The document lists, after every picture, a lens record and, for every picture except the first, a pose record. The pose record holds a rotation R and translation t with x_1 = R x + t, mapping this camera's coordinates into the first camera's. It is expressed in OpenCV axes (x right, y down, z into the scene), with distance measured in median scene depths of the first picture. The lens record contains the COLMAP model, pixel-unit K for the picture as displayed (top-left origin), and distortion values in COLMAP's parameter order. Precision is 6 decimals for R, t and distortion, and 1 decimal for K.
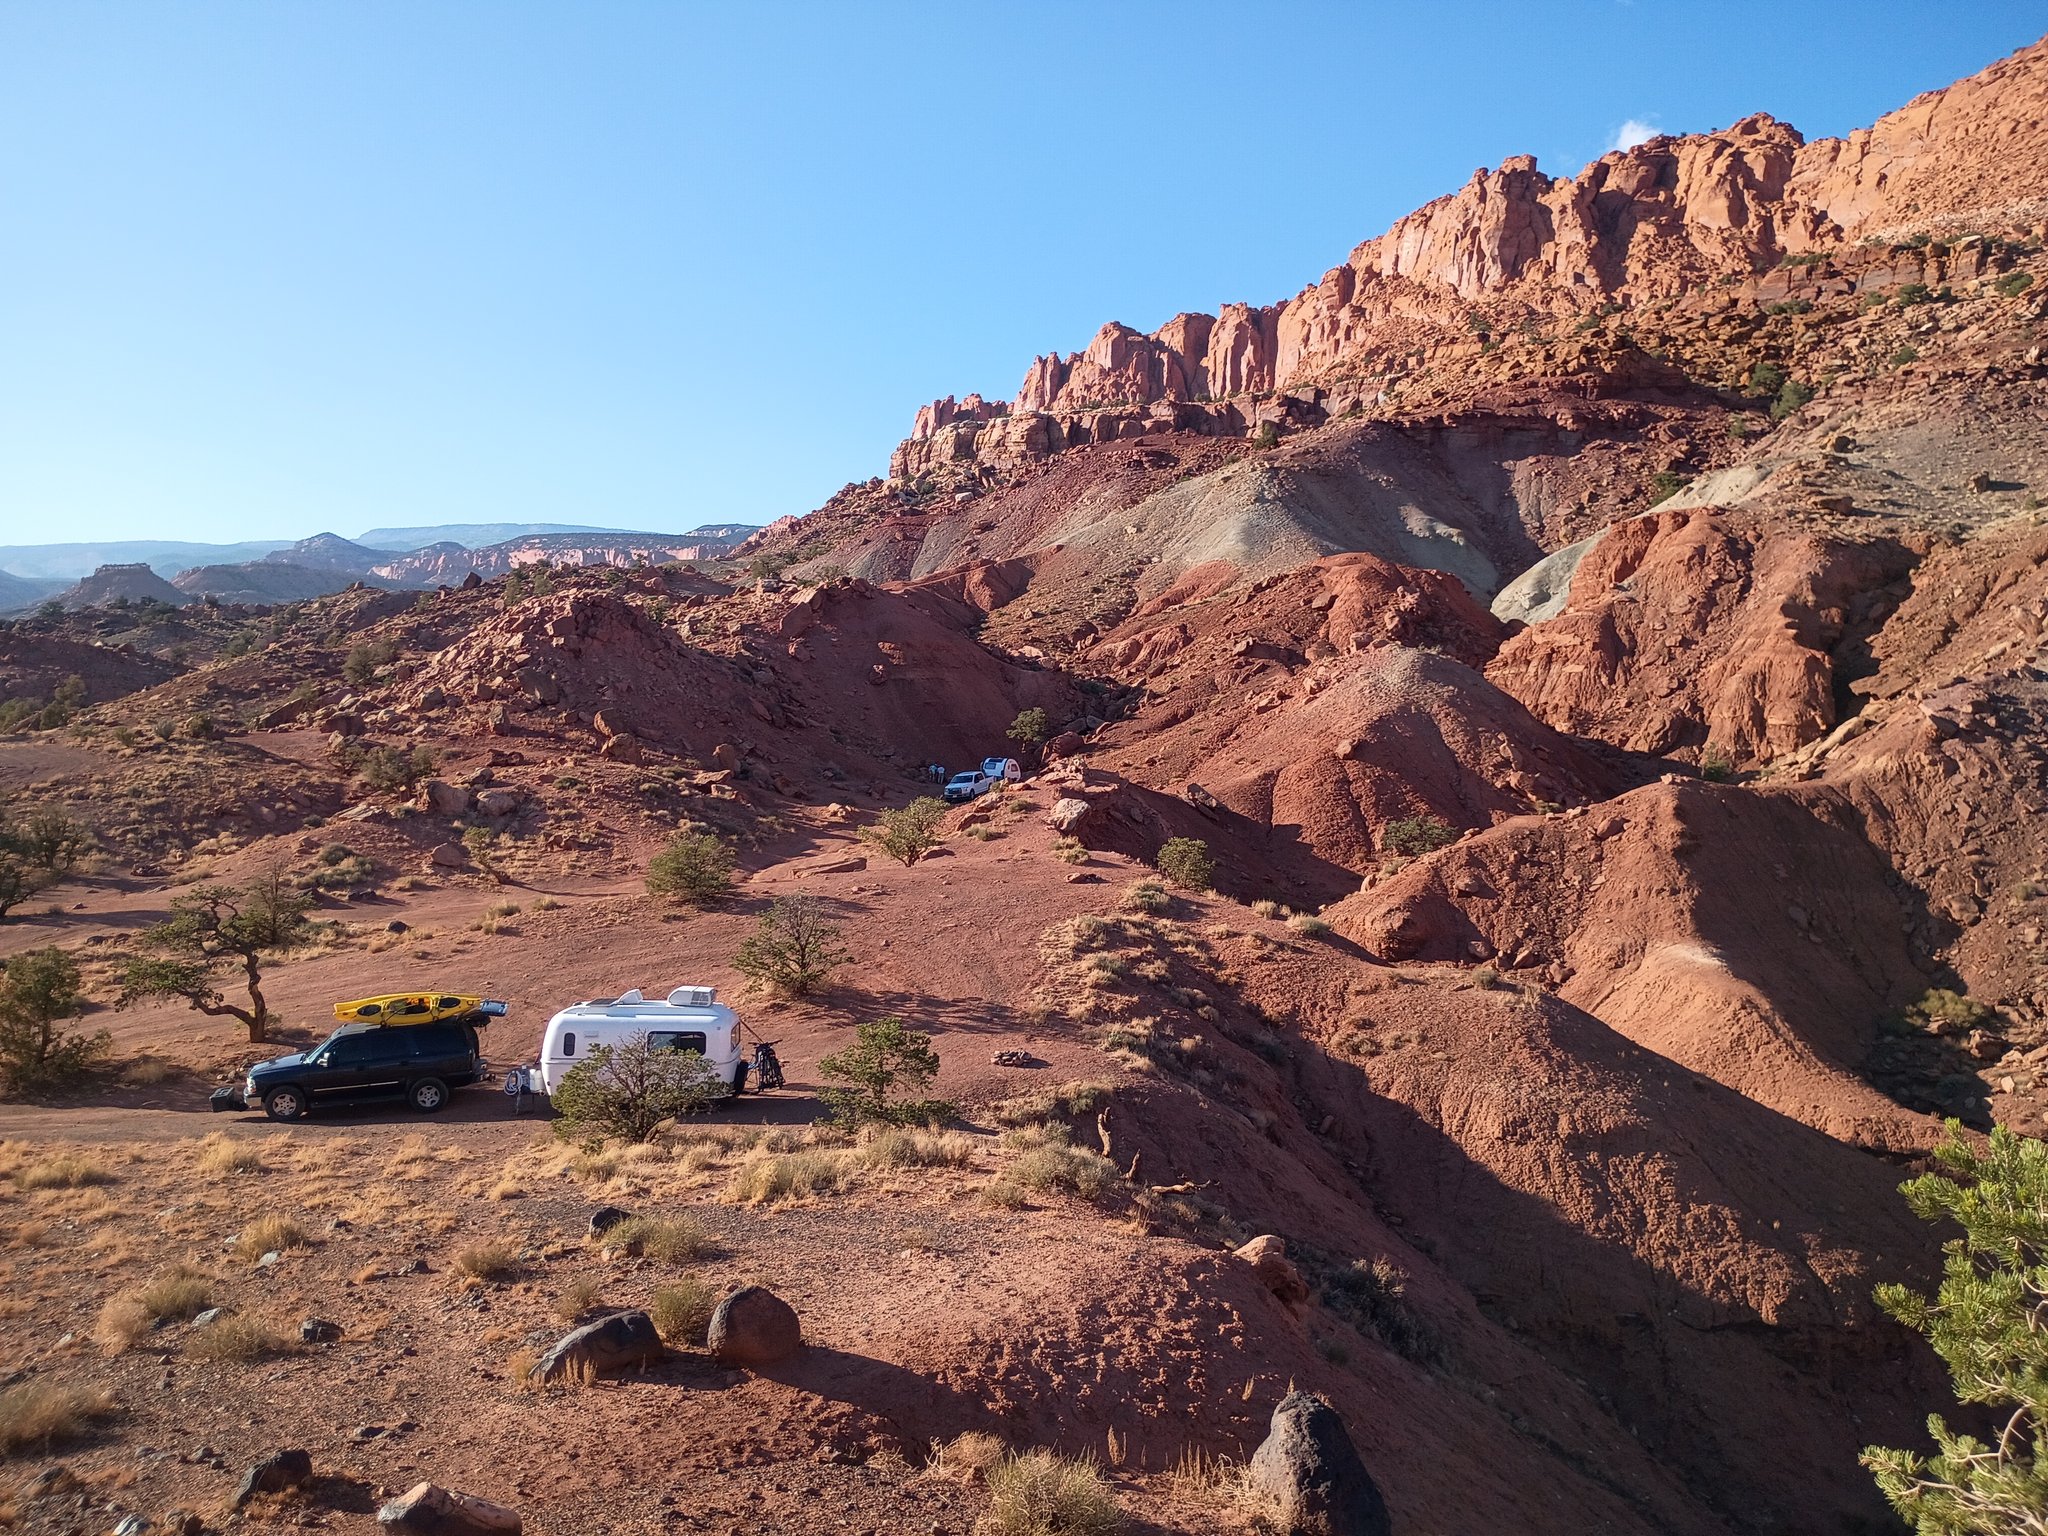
lens RADIAL K [[1688.8, 0, 1024.0], [0, 1688.8, 768.0], [0, 0, 1]] dist [0.049120, -0.044686]
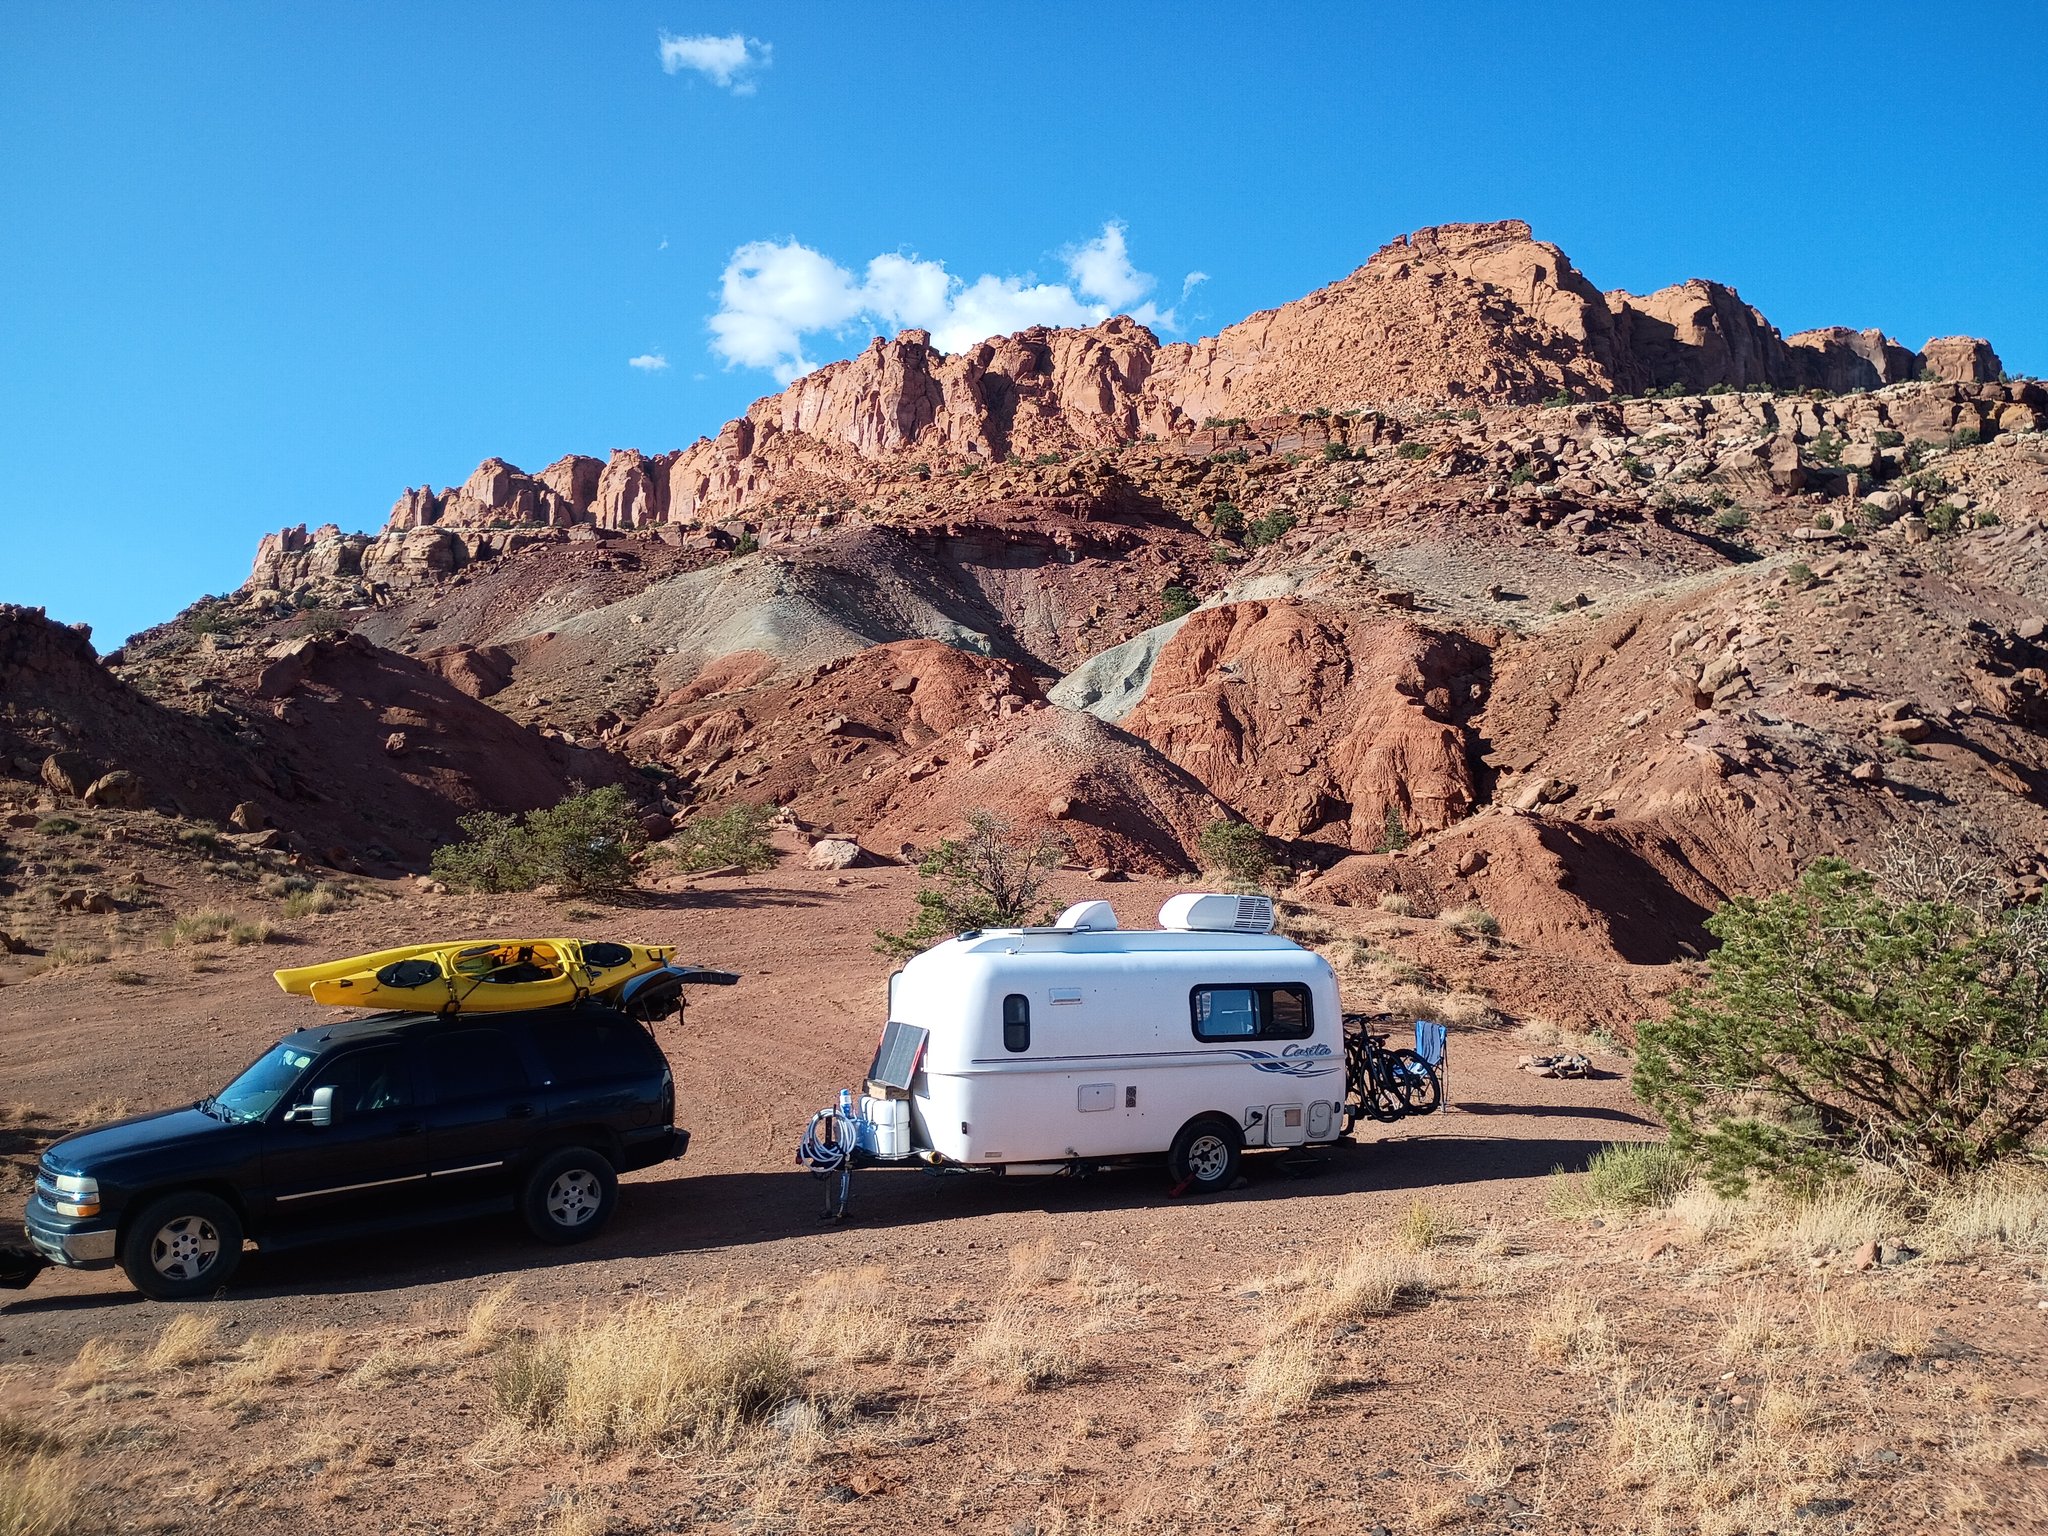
lens RADIAL K [[1688.8, 0, 1024.0], [0, 1688.8, 768.0], [0, 0, 1]] dist [0.049120, -0.044686]
pose [[0.932577, 0.014265, 0.360689, -0.055026], [0.019883, 0.995672, -0.090785, 0.018710], [-0.360423, 0.091836, 0.928257, 0.084184]]
